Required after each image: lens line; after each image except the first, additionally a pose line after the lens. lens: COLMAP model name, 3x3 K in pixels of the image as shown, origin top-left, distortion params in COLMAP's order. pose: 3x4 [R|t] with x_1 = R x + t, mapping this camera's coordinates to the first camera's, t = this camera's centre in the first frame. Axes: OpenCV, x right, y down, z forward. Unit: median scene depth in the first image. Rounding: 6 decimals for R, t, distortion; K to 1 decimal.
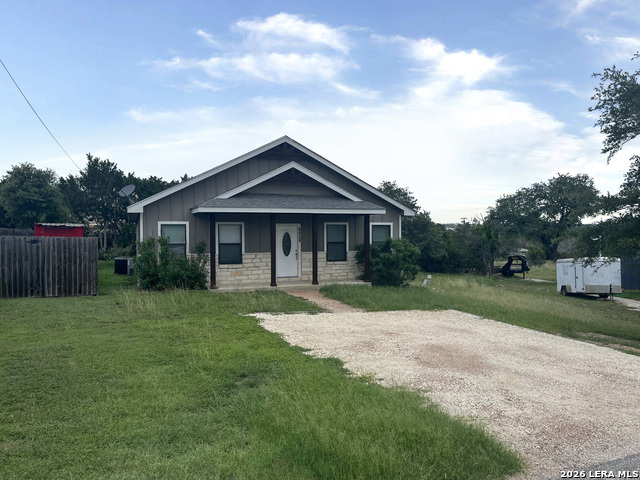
lens RADIAL K [[487.8, 0, 326.8], [0, 487.8, 242.8], [0, 0, 1]] dist [0.065829, -0.099208]
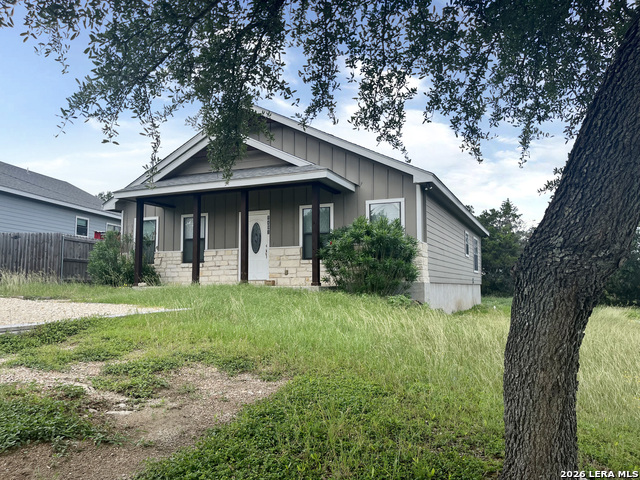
lens RADIAL K [[487.8, 0, 326.8], [0, 487.8, 242.8], [0, 0, 1]] dist [0.065829, -0.099208]
pose [[0.709443, -0.060456, -0.702165, 0.562089], [-0.014255, 0.994879, -0.100062, 0.089755], [0.704619, 0.080998, 0.704948, 0.555694]]
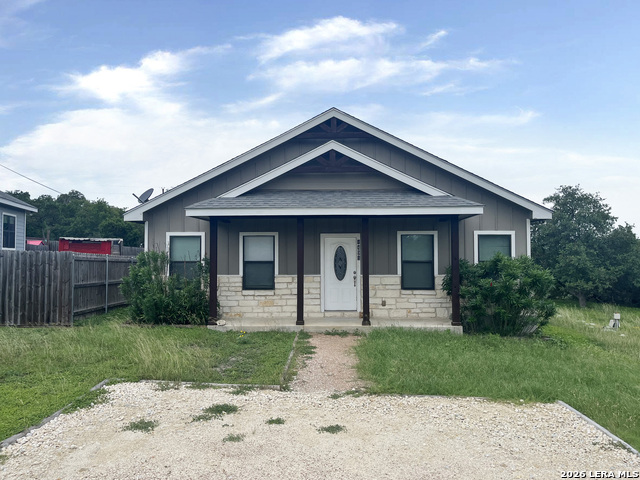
lens RADIAL K [[487.8, 0, 326.8], [0, 487.8, 242.8], [0, 0, 1]] dist [0.065829, -0.099208]
pose [[0.920604, -0.011341, -0.390333, 0.178615], [-0.008686, 0.998736, -0.049505, 0.008477], [0.390401, 0.048965, 0.919342, 0.365633]]
